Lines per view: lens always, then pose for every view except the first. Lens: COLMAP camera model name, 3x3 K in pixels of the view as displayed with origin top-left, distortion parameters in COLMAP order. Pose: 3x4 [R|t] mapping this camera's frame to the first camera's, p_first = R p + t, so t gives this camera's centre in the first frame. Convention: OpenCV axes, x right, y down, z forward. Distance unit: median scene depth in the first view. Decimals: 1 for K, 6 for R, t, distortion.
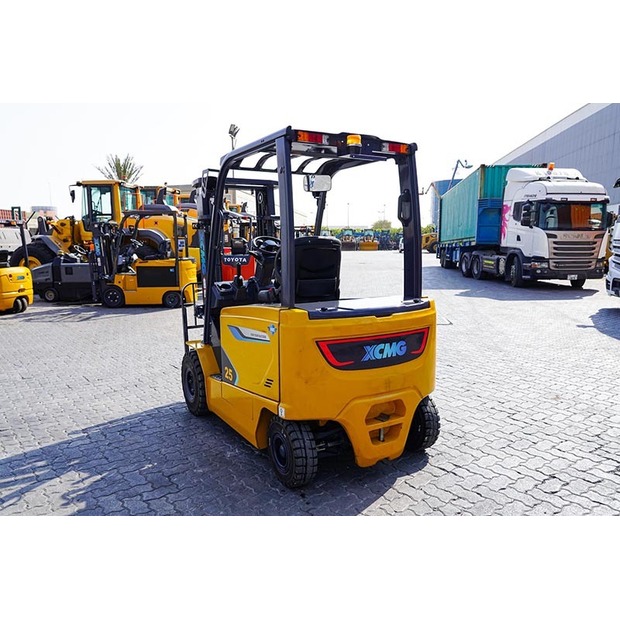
lens RADIAL K [[496.9, 0, 309.4], [0, 496.9, 322.4], [0, 0, 1]] dist [-0.014808, -0.008327]
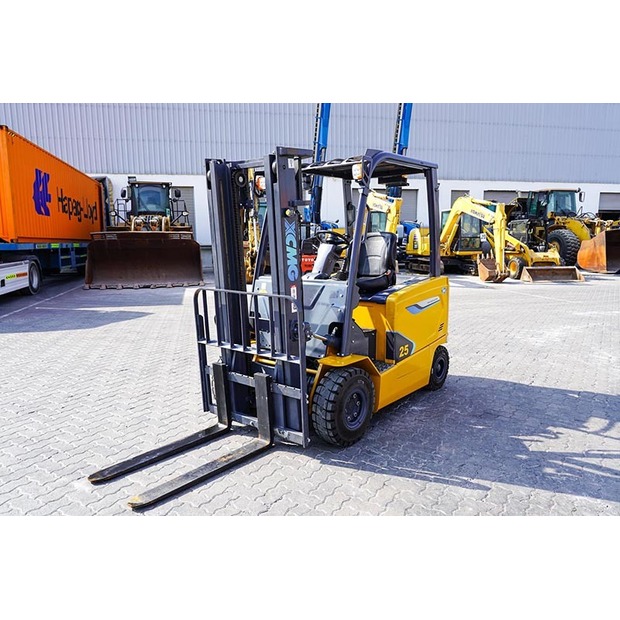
lens RADIAL K [[489.5, 0, 310.0], [0, 489.5, 310.0], [0, 0, 1]] dist [-0.016675, -0.001552]
pose [[-0.333381, -0.133528, 0.933289, -0.276213], [0.162709, 0.966917, 0.196460, -0.059558], [-0.928646, 0.217351, -0.300625, 0.372013]]
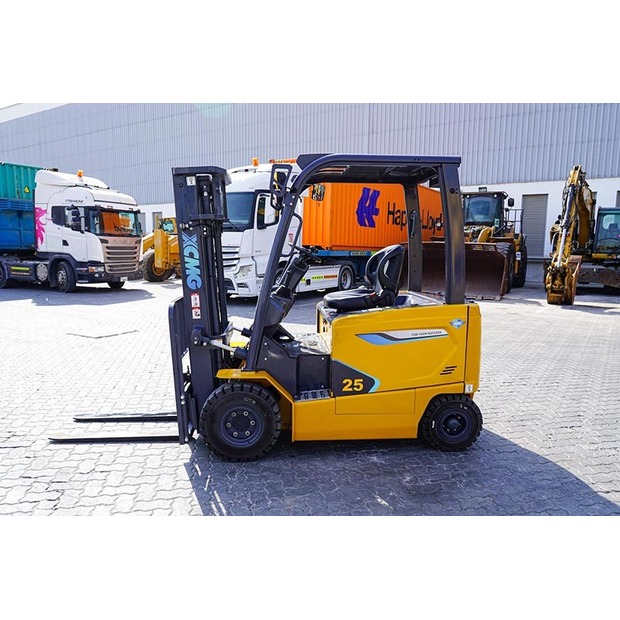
lens RADIAL K [[489.5, 0, 310.0], [0, 489.5, 310.0], [0, 0, 1]] dist [-0.016675, -0.001552]
pose [[0.443230, -0.107710, 0.889913, -0.252966], [0.134979, 0.989455, 0.052530, -0.025139], [-0.886187, 0.096837, 0.453095, 0.154047]]
